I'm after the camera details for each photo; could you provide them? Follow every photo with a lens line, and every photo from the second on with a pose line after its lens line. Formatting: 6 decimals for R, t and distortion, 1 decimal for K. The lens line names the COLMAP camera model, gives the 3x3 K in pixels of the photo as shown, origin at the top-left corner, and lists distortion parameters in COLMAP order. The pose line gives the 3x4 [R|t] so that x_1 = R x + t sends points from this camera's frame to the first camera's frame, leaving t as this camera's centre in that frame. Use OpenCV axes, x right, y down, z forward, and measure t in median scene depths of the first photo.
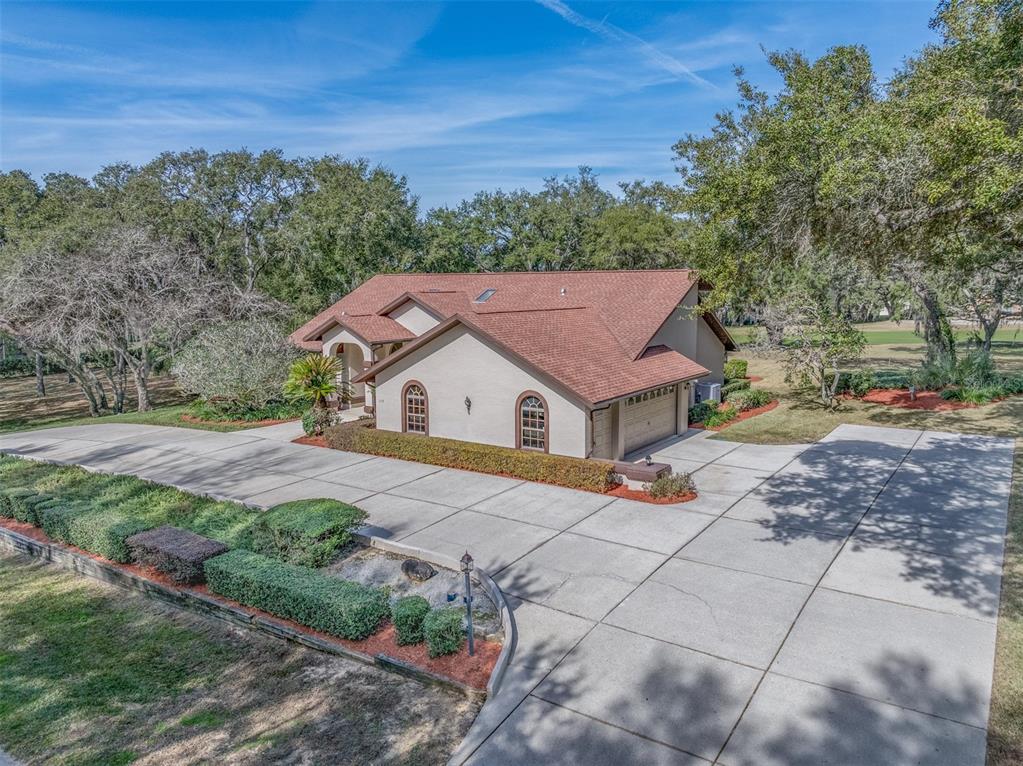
lens RADIAL K [[732.3, 0, 511.5], [0, 732.3, 383.0], [0, 0, 1]] dist [-0.031405, 0.001974]
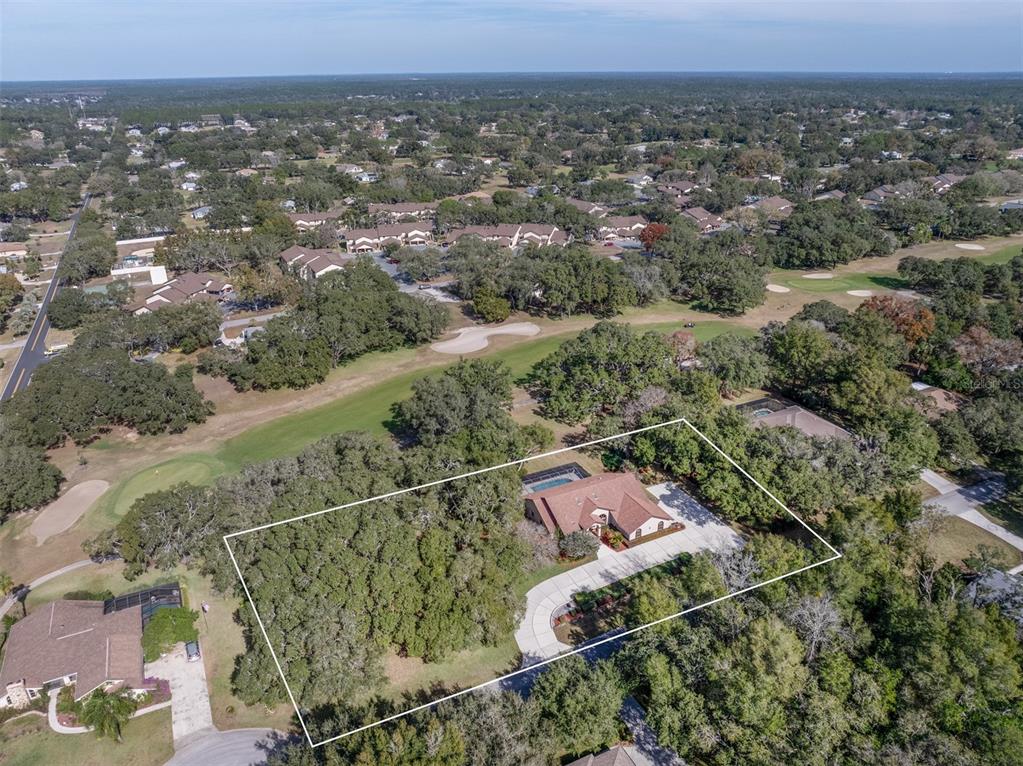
lens RADIAL K [[705.0, 0, 511.5], [0, 705.0, 383.0], [0, 0, 1]] dist [-0.033751, -0.004400]
pose [[0.487485, -0.349980, 0.799920, -5.769559], [0.122401, 0.934497, 0.334267, -3.770976], [-0.864509, -0.065039, 0.498391, -0.868697]]
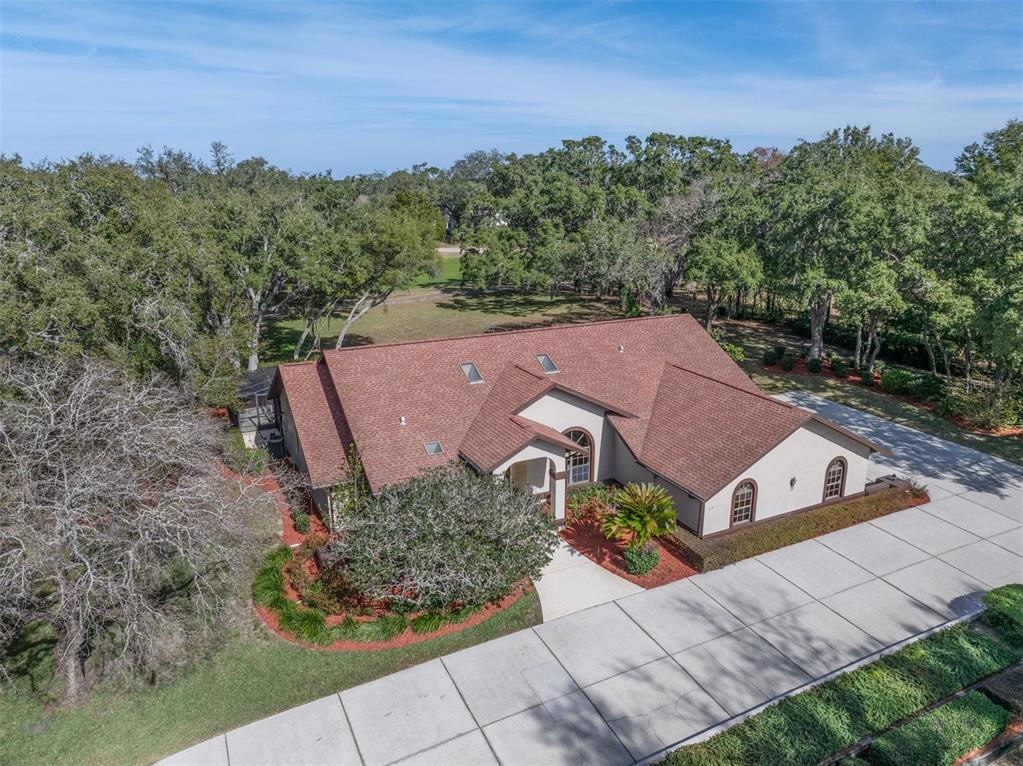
lens RADIAL K [[716.9, 0, 511.5], [0, 716.9, 383.0], [0, 0, 1]] dist [-0.033619, -0.001611]
pose [[0.495615, -0.235481, 0.836011, -1.591519], [0.115749, 0.971867, 0.205128, -0.548164], [-0.860795, -0.004897, 0.508928, 1.051469]]
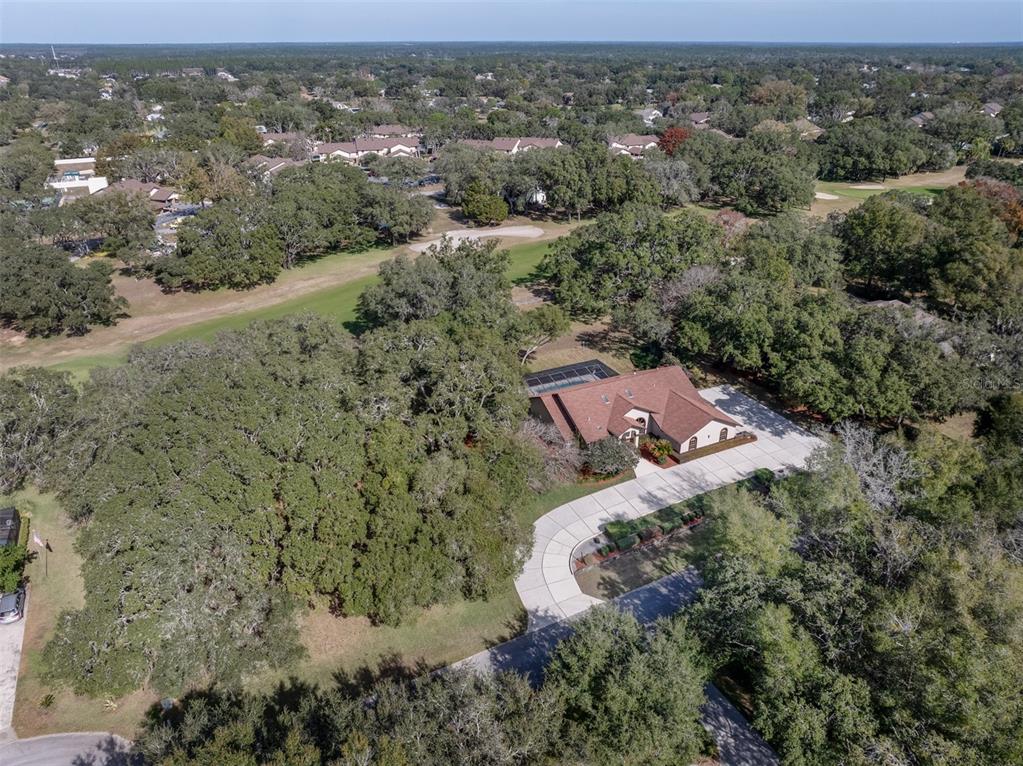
lens RADIAL K [[708.8, 0, 511.5], [0, 708.8, 383.0], [0, 0, 1]] dist [-0.024737, 0.006187]
pose [[0.484194, -0.376385, 0.789868, -4.414828], [0.116166, 0.922408, 0.368332, -2.238280], [-0.867215, -0.086588, 0.490347, 0.137695]]
